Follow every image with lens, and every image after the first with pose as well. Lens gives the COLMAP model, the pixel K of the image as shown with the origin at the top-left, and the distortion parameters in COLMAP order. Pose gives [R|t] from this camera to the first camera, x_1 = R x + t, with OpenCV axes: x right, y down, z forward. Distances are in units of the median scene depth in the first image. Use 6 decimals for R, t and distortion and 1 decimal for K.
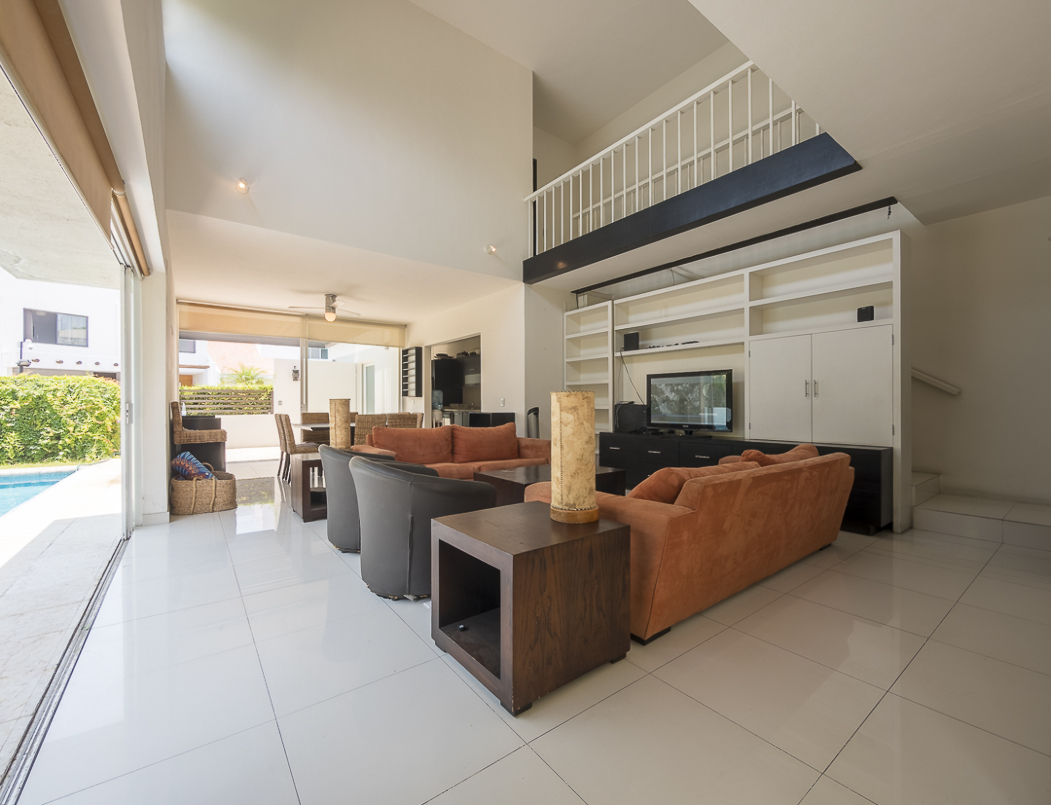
lens RADIAL K [[450.9, 0, 525.5], [0, 450.9, 402.5], [0, 0, 1]] dist [-0.000327, 0.000128]
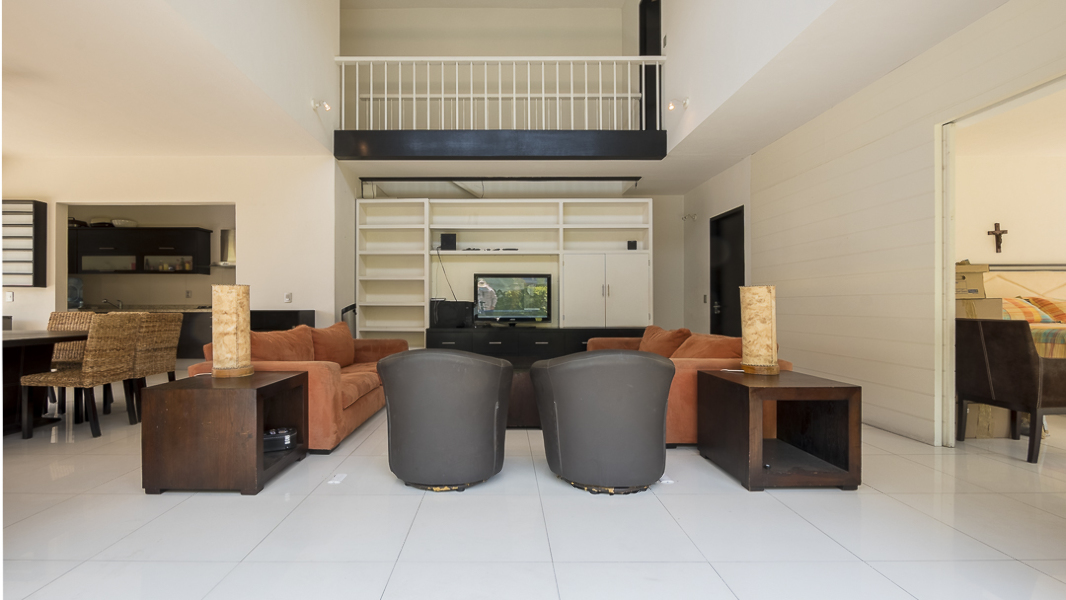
lens RADIAL K [[446.6, 0, 500.5], [0, 446.6, 300.6], [0, 0, 1]] dist [0.000561, 0.000254]
pose [[0.612111, 0.011276, 0.790691, -0.521910], [-0.005428, 0.999935, -0.010059, 0.012923], [-0.790753, 0.001866, 0.612132, 0.265652]]
